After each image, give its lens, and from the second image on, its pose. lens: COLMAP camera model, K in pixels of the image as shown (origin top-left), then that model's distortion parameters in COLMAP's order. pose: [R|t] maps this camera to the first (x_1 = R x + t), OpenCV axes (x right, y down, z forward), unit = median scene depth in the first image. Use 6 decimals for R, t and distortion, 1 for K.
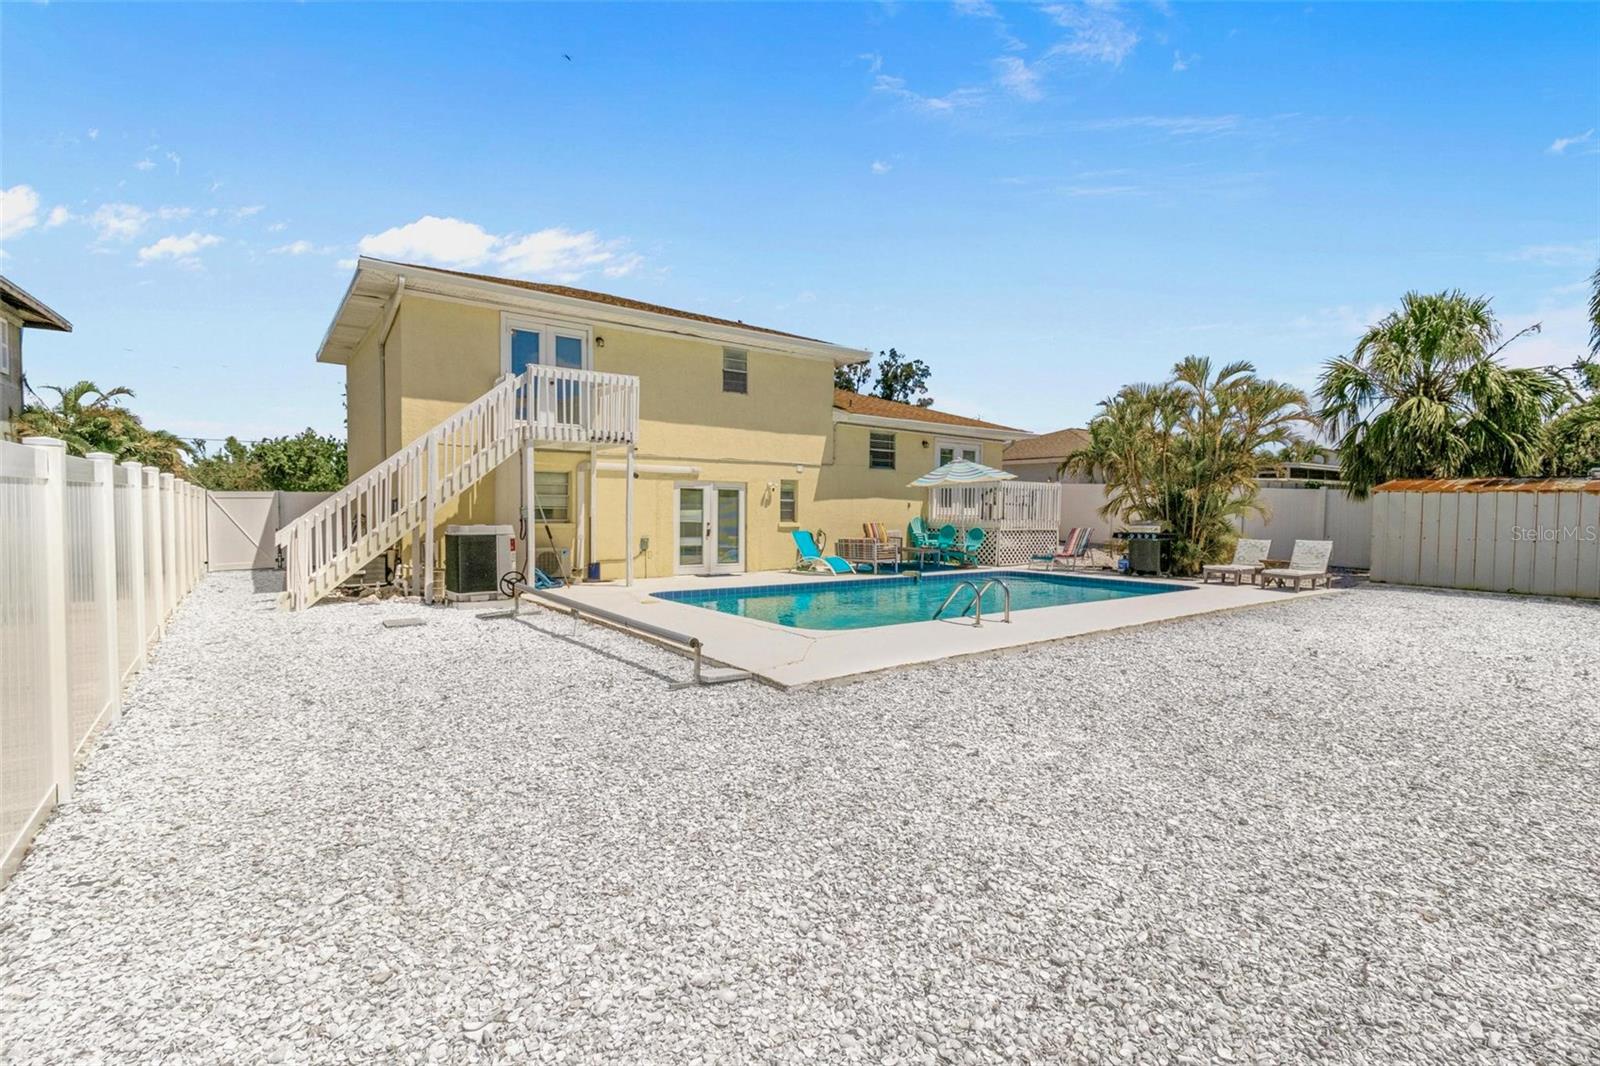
lens RADIAL K [[760.5, 0, 803.2], [0, 760.5, 533.7], [0, 0, 1]] dist [0.004982, -0.001588]
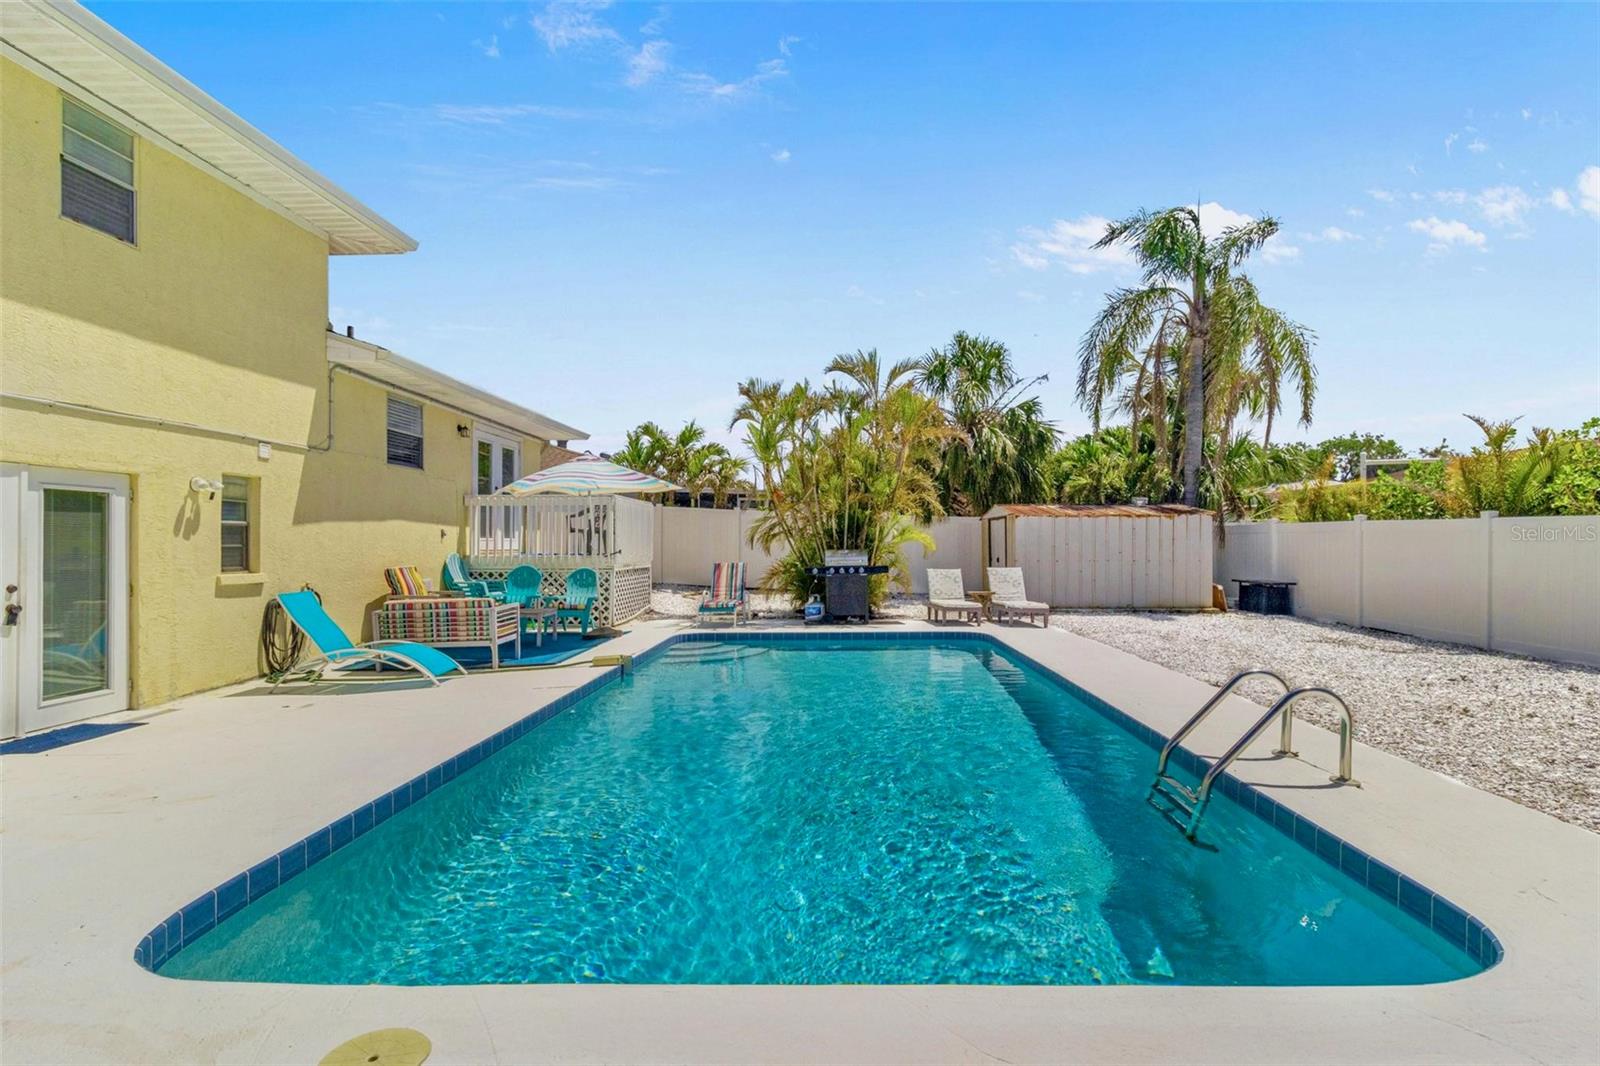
lens RADIAL K [[760.5, 0, 796.8], [0, 760.5, 531.2], [0, 0, 1]] dist [0.004982, -0.001588]
pose [[0.640446, -0.003869, 0.767993, -0.150141], [0.035674, 0.999058, -0.024716, -0.016948], [-0.767174, 0.043227, 0.639981, 0.481704]]
